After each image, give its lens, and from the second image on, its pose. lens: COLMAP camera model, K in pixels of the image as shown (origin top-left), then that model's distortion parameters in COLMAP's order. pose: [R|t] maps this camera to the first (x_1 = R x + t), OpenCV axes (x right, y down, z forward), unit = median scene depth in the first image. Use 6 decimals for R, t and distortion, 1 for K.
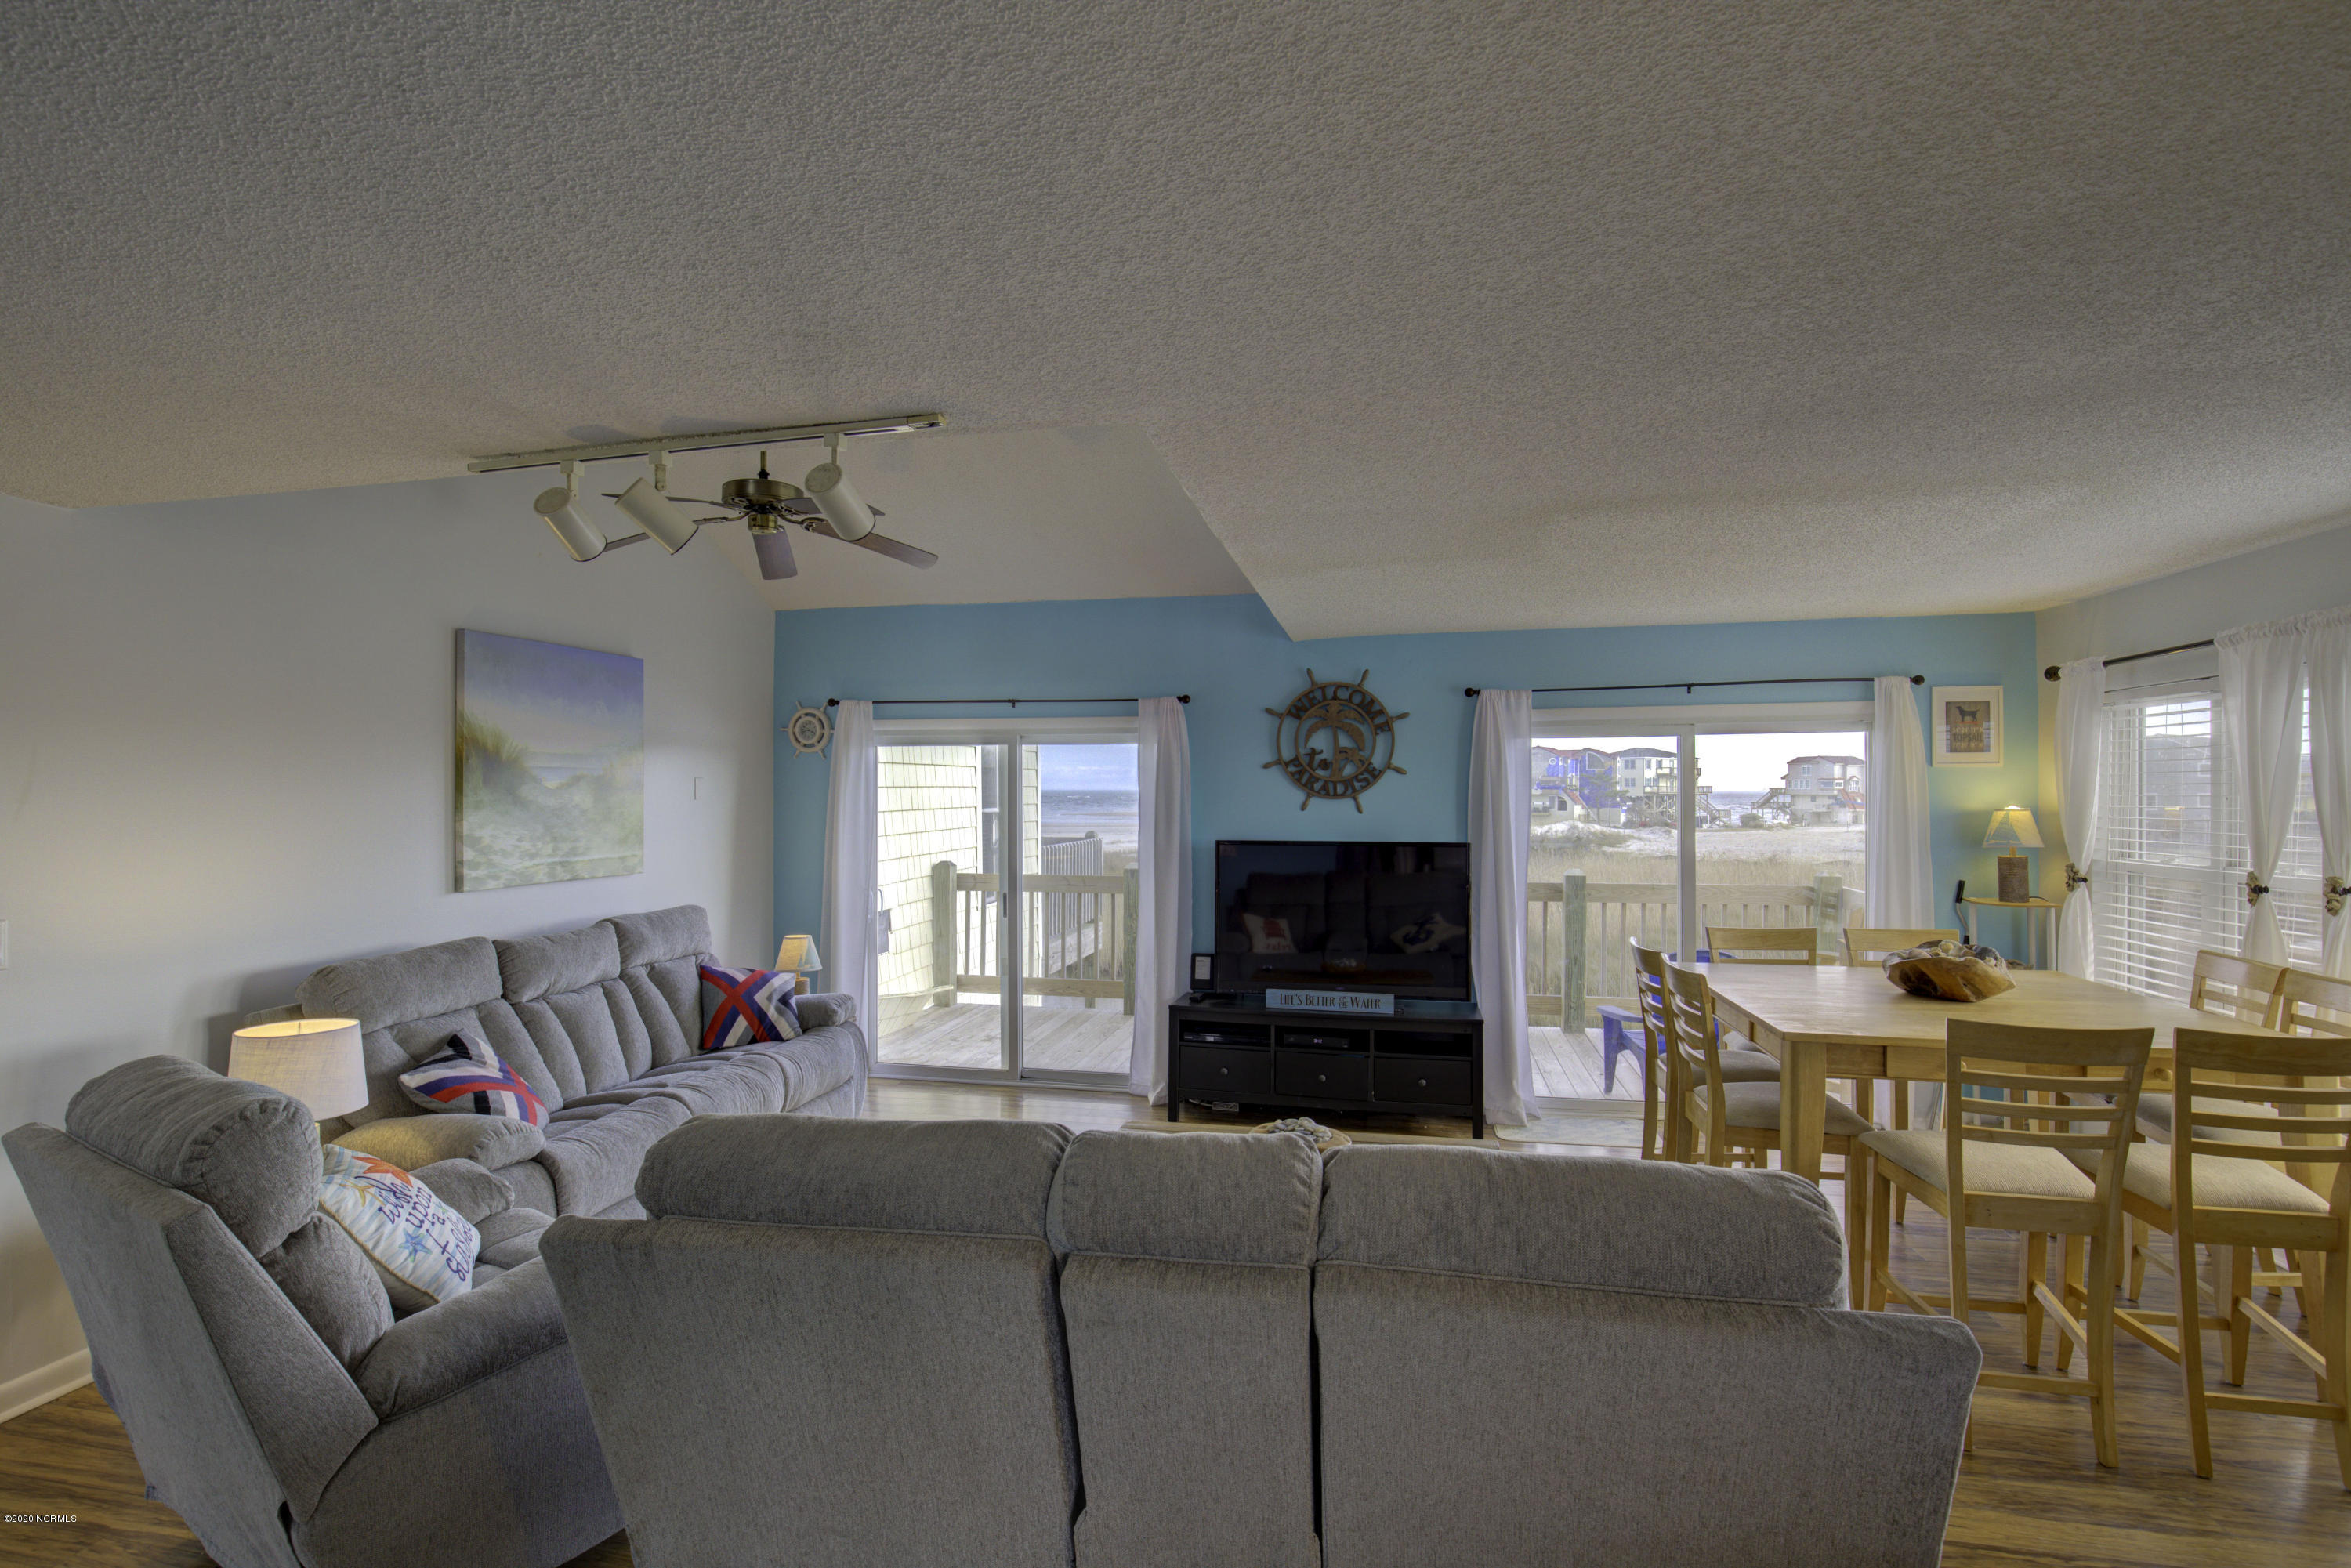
lens RADIAL K [[1073.5, 0, 1177.2], [0, 1073.5, 786.8], [0, 0, 1]] dist [-0.034814, 0.006008]
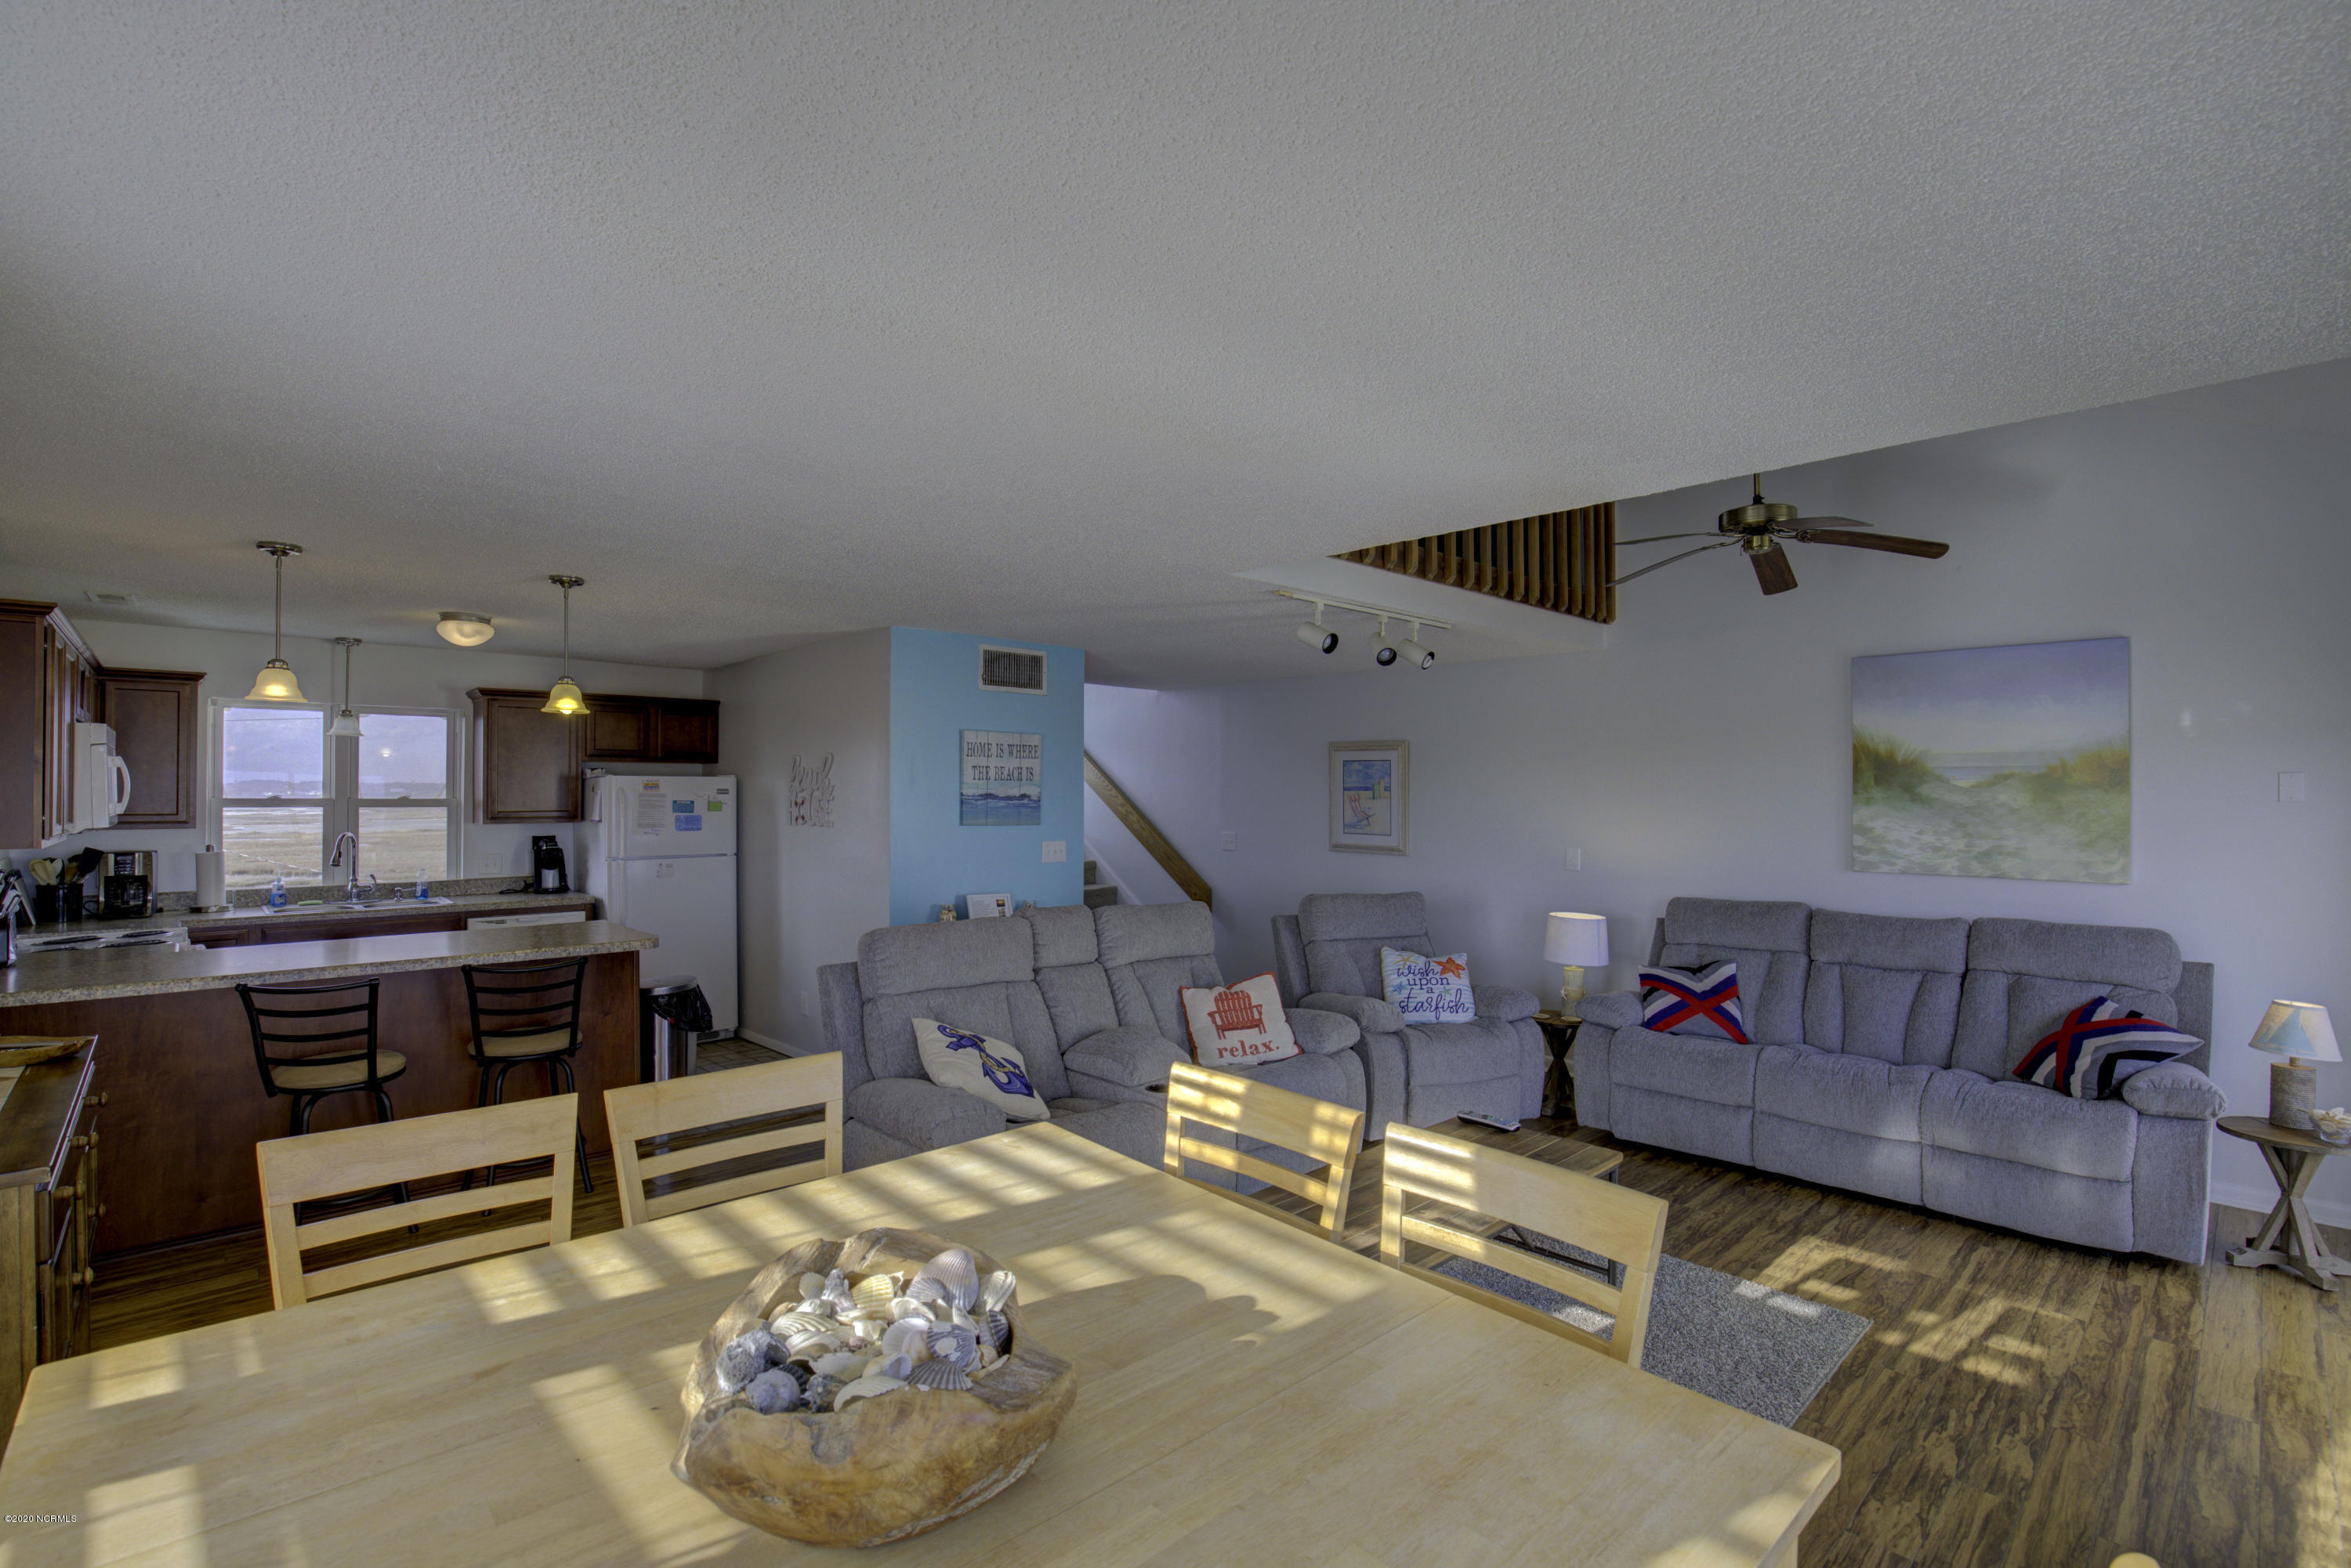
lens RADIAL K [[1087.7, 0, 1183.0], [0, 1087.7, 785.9], [0, 0, 1]] dist [-0.031766, 0.008135]
pose [[-0.560105, -0.005070, -0.828406, 0.660938], [-0.001187, 0.999985, -0.005318, 0.006486], [0.828421, -0.001996, -0.560103, 0.869543]]
